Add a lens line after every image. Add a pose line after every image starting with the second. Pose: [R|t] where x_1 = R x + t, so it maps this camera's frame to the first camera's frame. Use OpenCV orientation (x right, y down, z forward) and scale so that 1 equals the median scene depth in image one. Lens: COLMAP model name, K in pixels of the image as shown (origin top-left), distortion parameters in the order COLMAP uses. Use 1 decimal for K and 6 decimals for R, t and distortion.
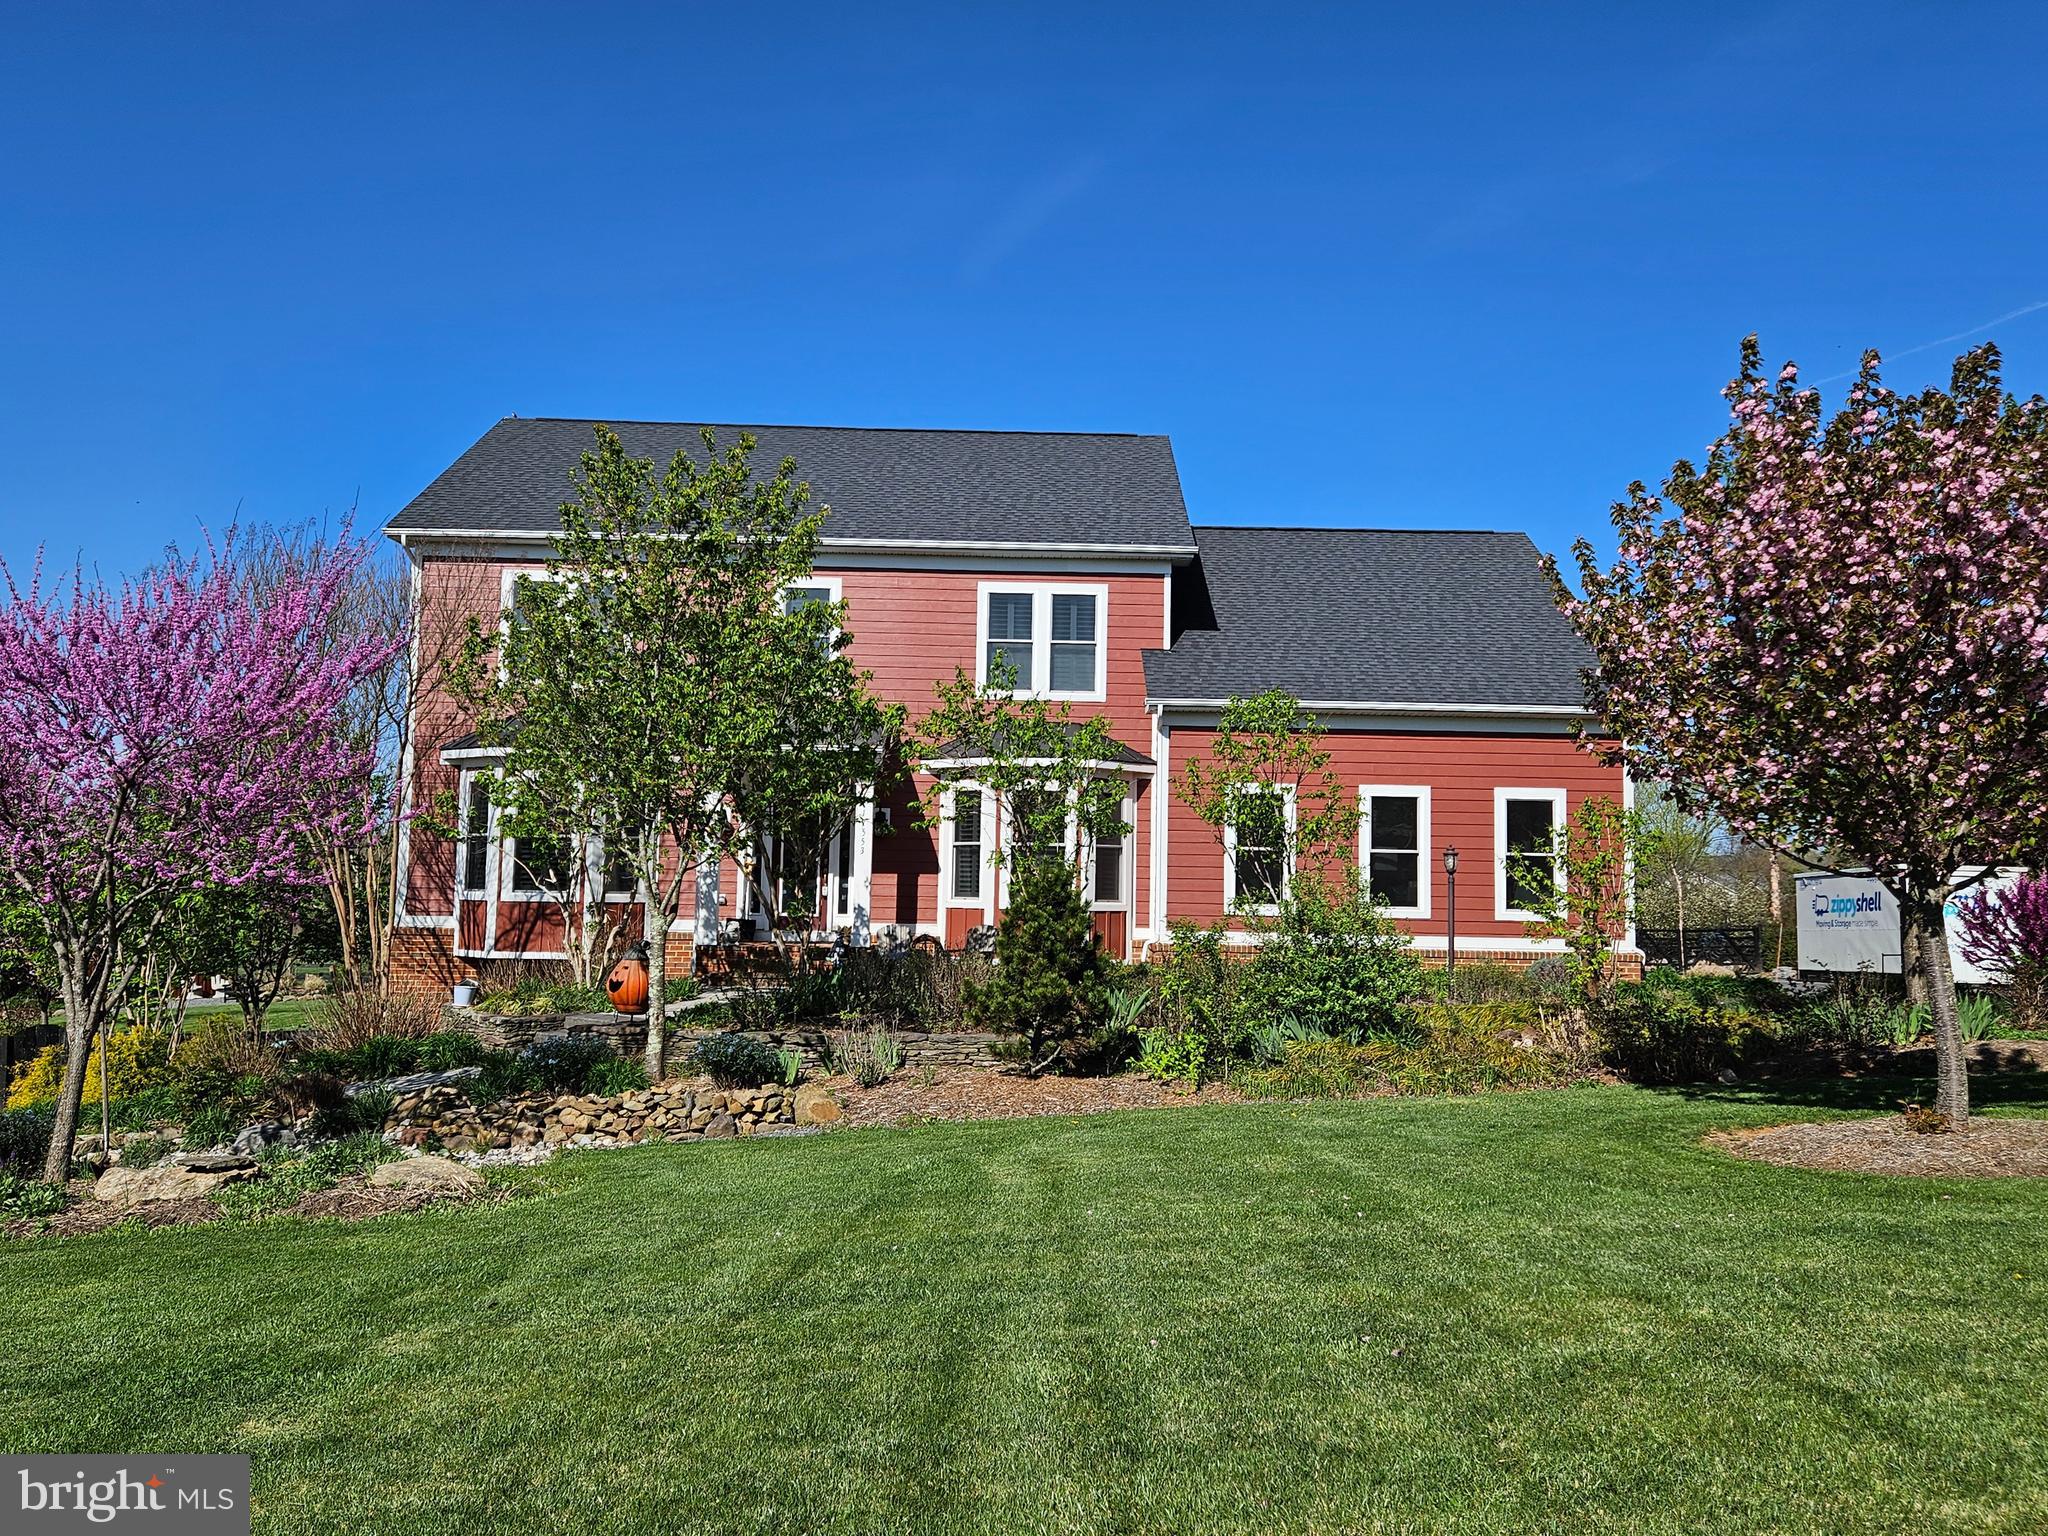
lens RADIAL K [[1383.2, 0, 1052.2], [0, 1383.2, 765.9], [0, 0, 1]] dist [0.060547, -0.035299]
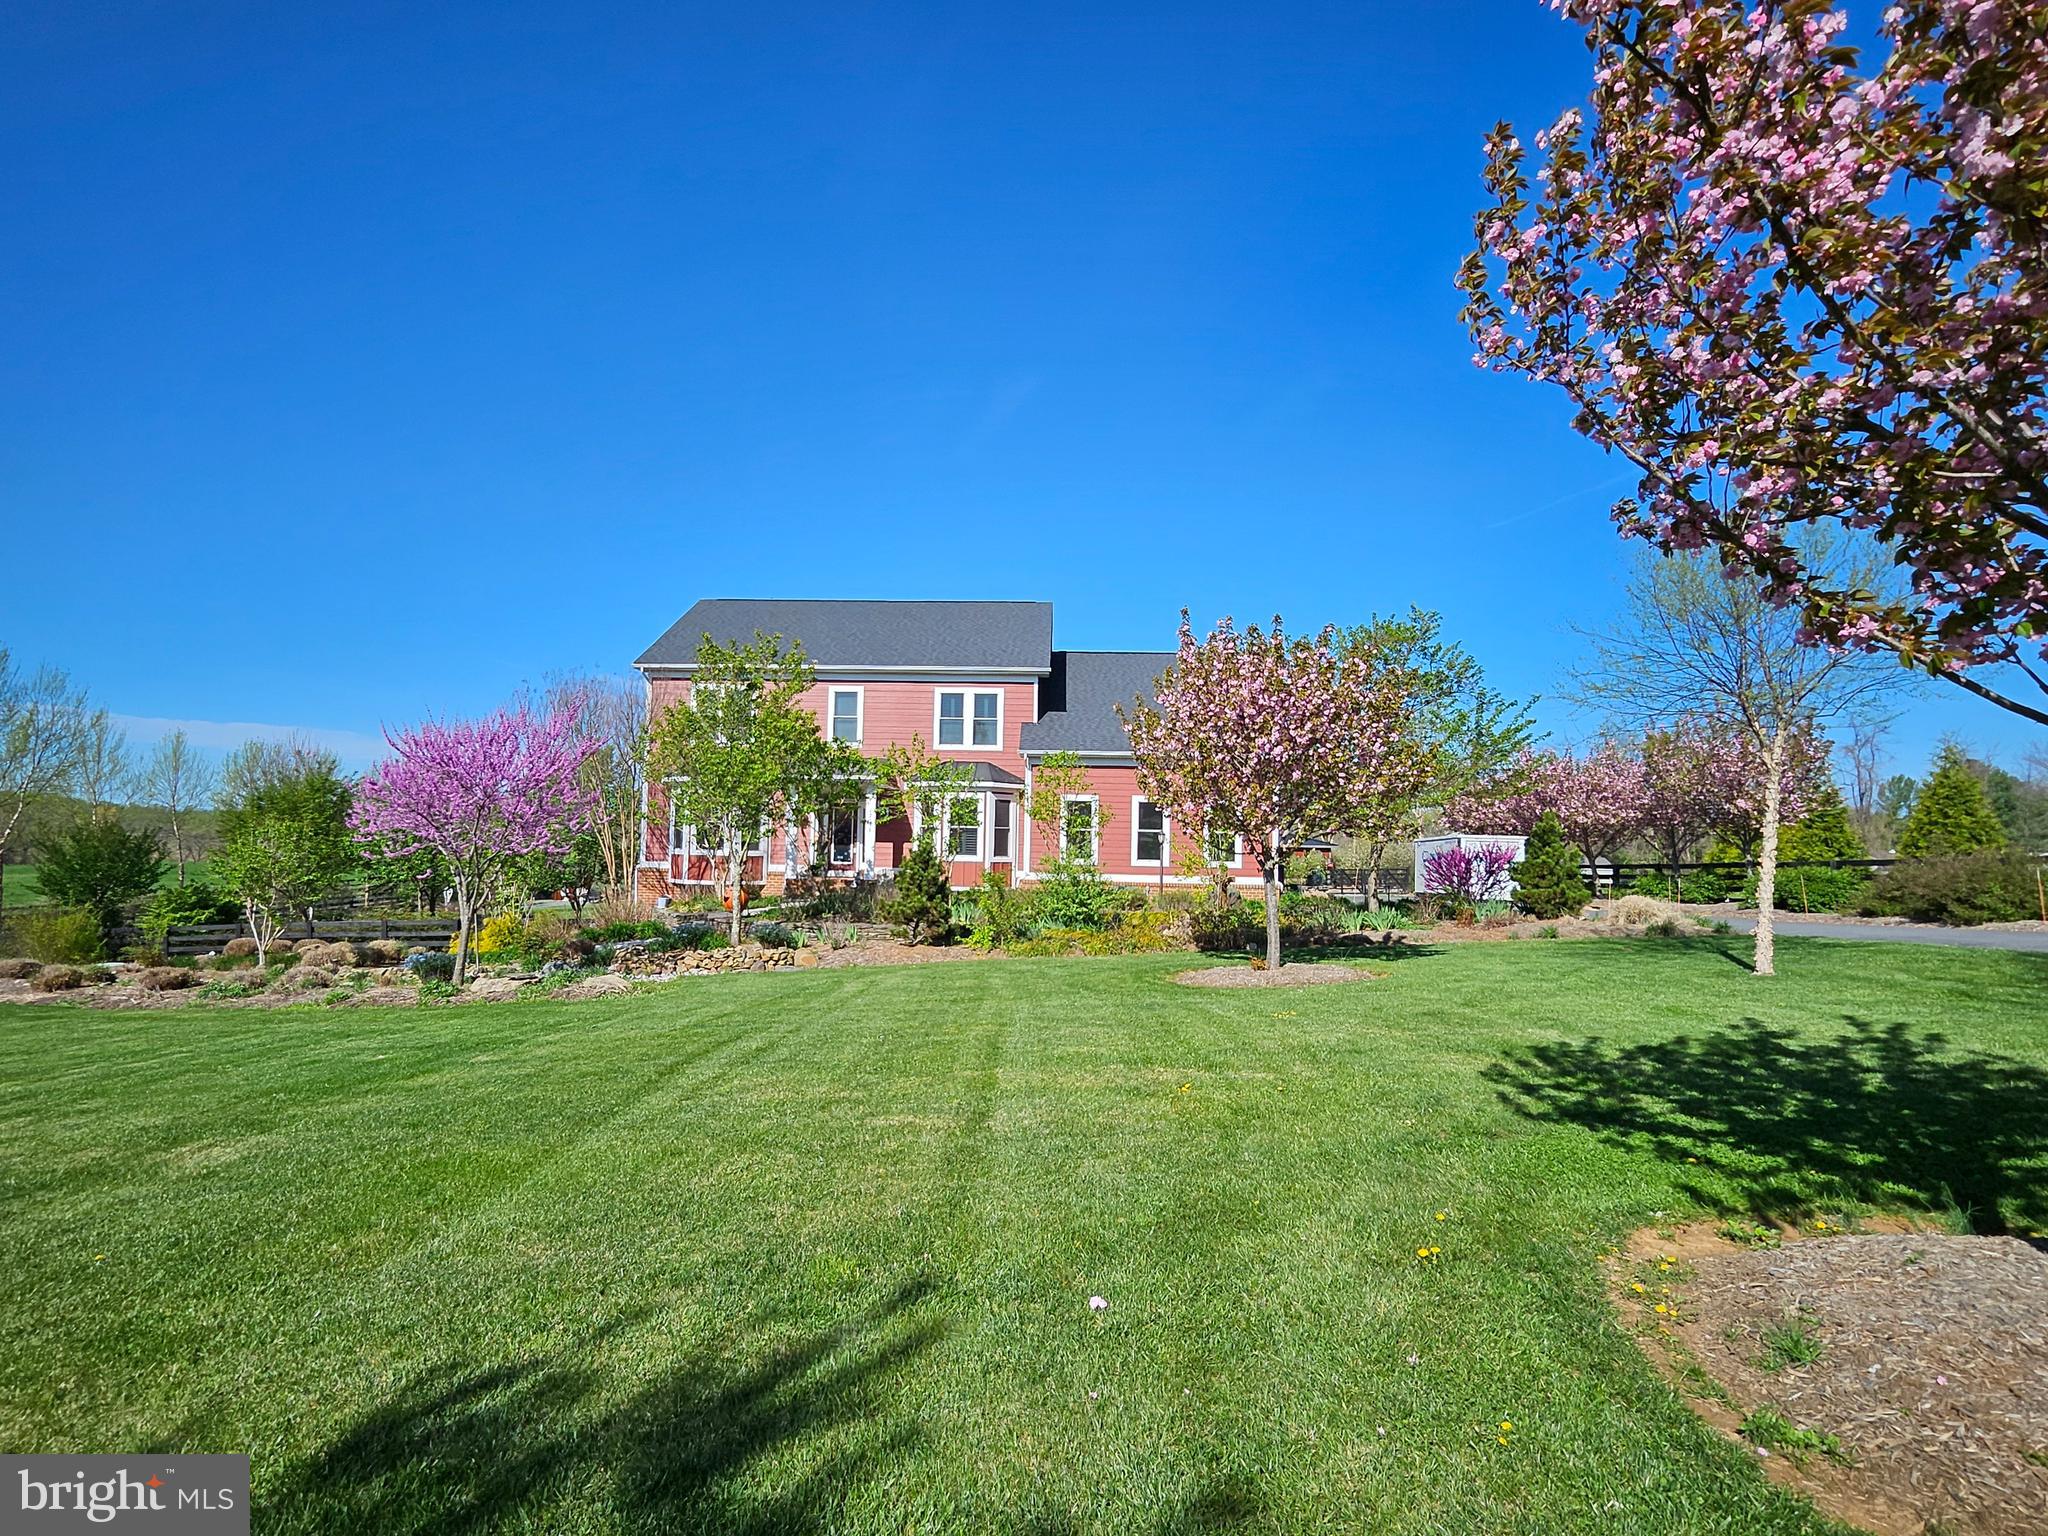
lens RADIAL K [[812.8, 0, 1012.8], [0, 812.8, 805.1], [0, 0, 1]] dist [-0.000574, -0.000006]
pose [[0.998387, 0.000922, -0.056773, 0.125671], [0.001486, 0.999101, 0.042364, -0.021362], [0.056761, -0.042380, 0.997488, -0.112472]]
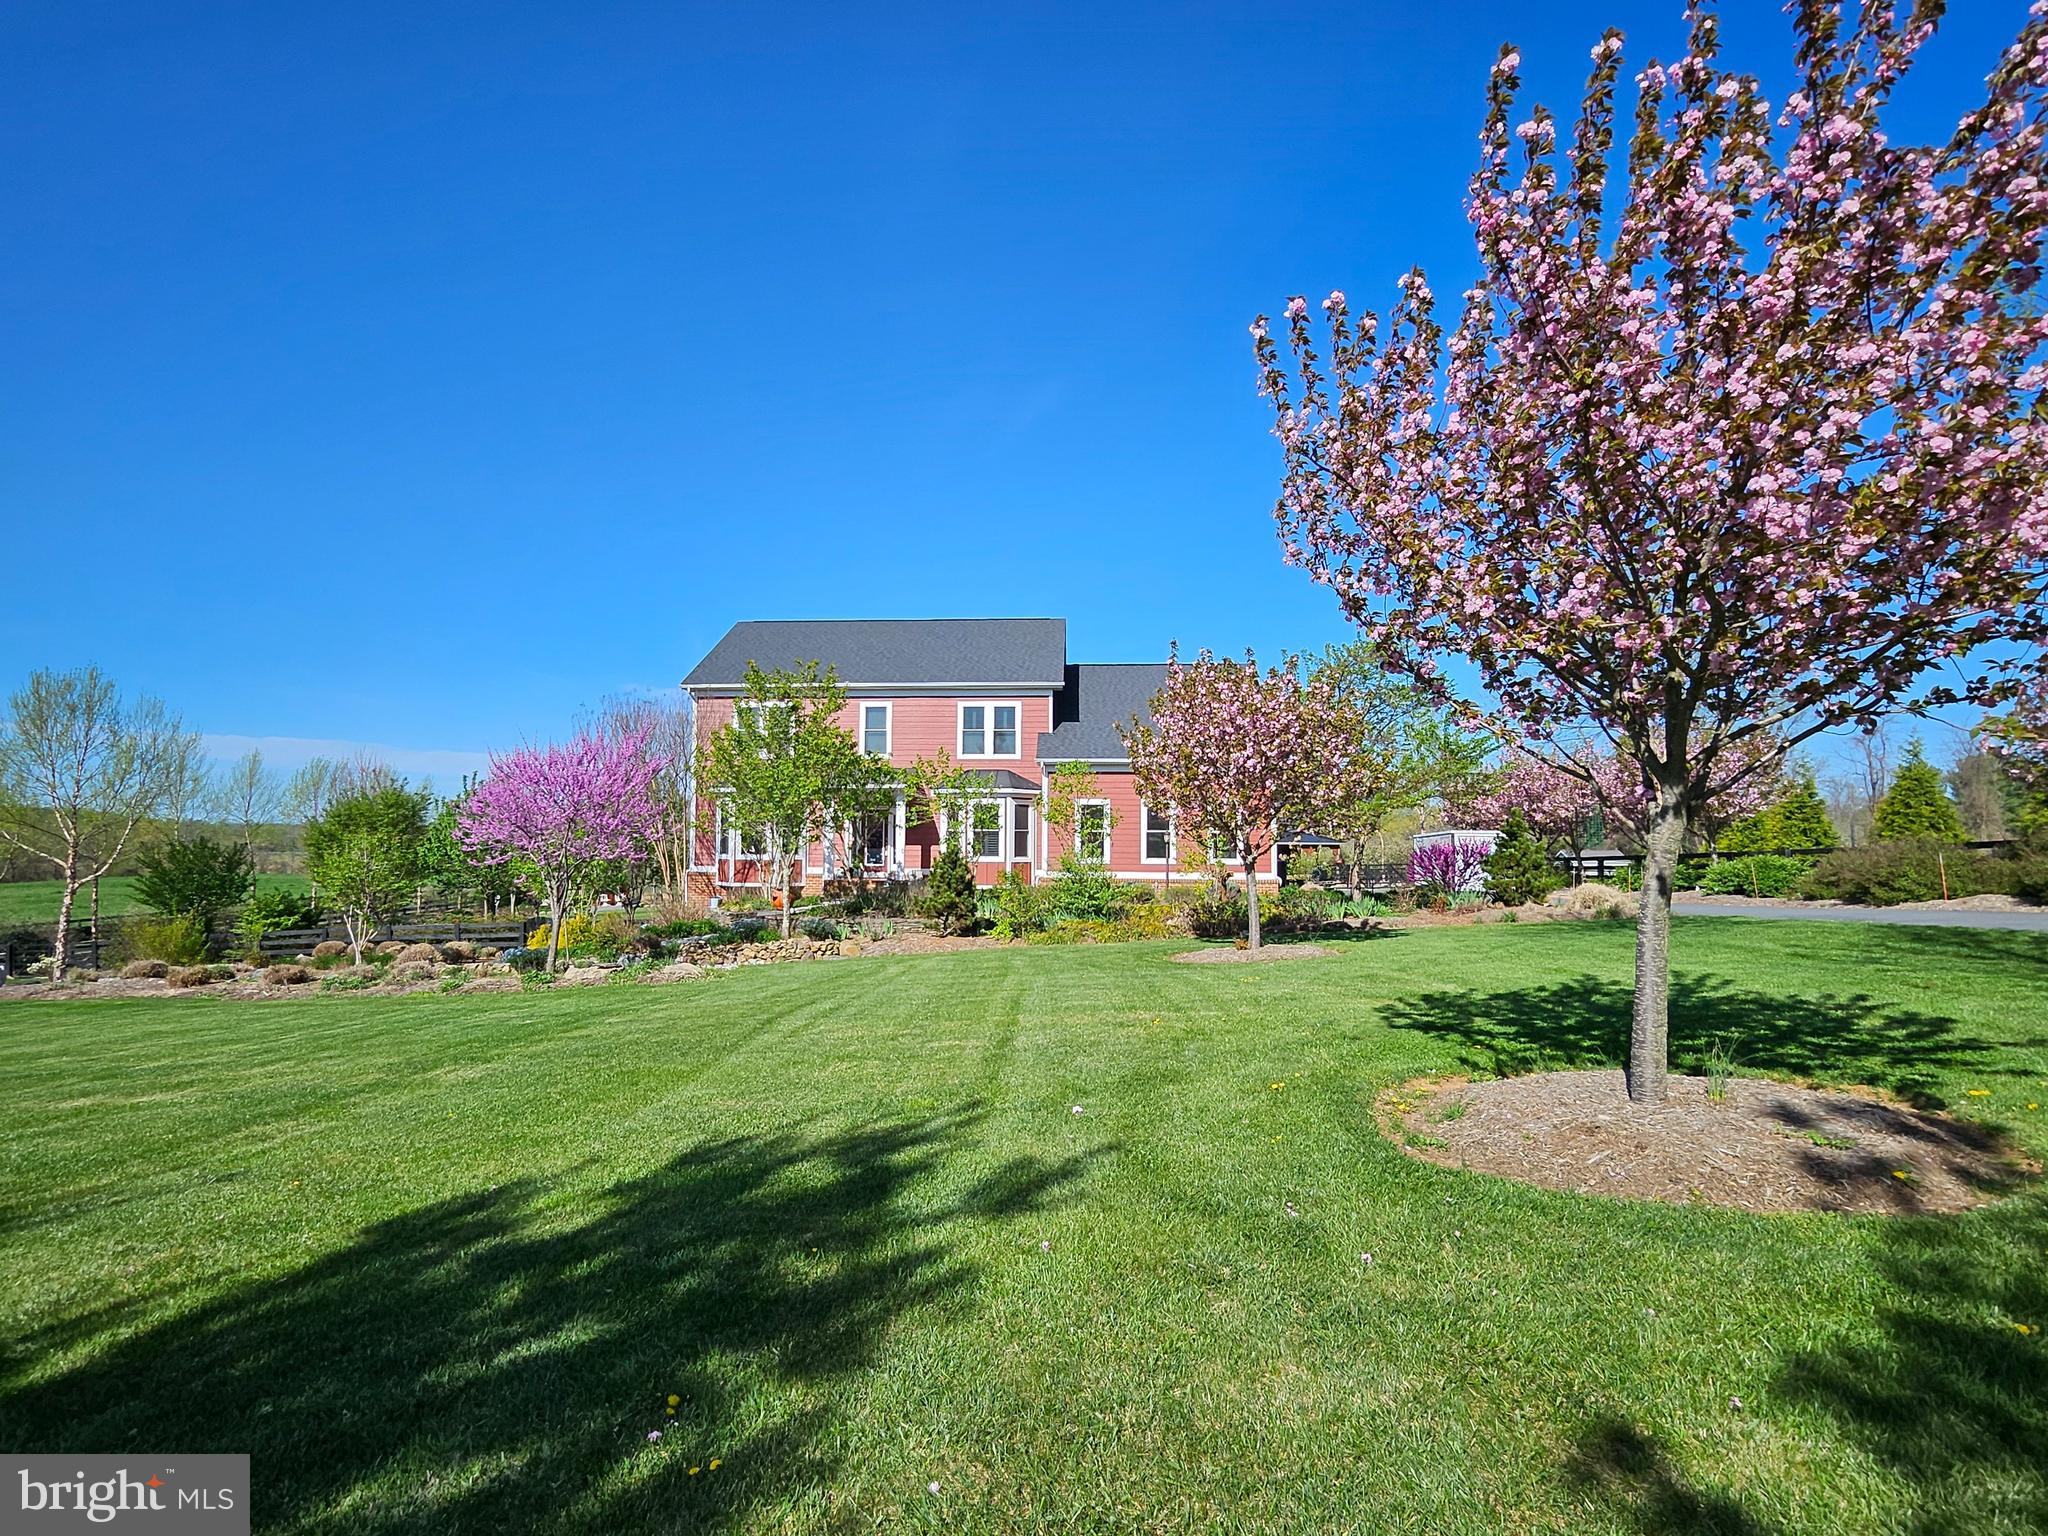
lens RADIAL K [[807.1, 0, 1018.9], [0, 807.1, 799.6], [0, 0, 1]] dist [0.000210, 0.000079]
pose [[0.997188, -0.014982, -0.073427, 0.133112], [0.017466, 0.999293, 0.033305, -0.029185], [0.072876, -0.034494, 0.996744, -0.201120]]
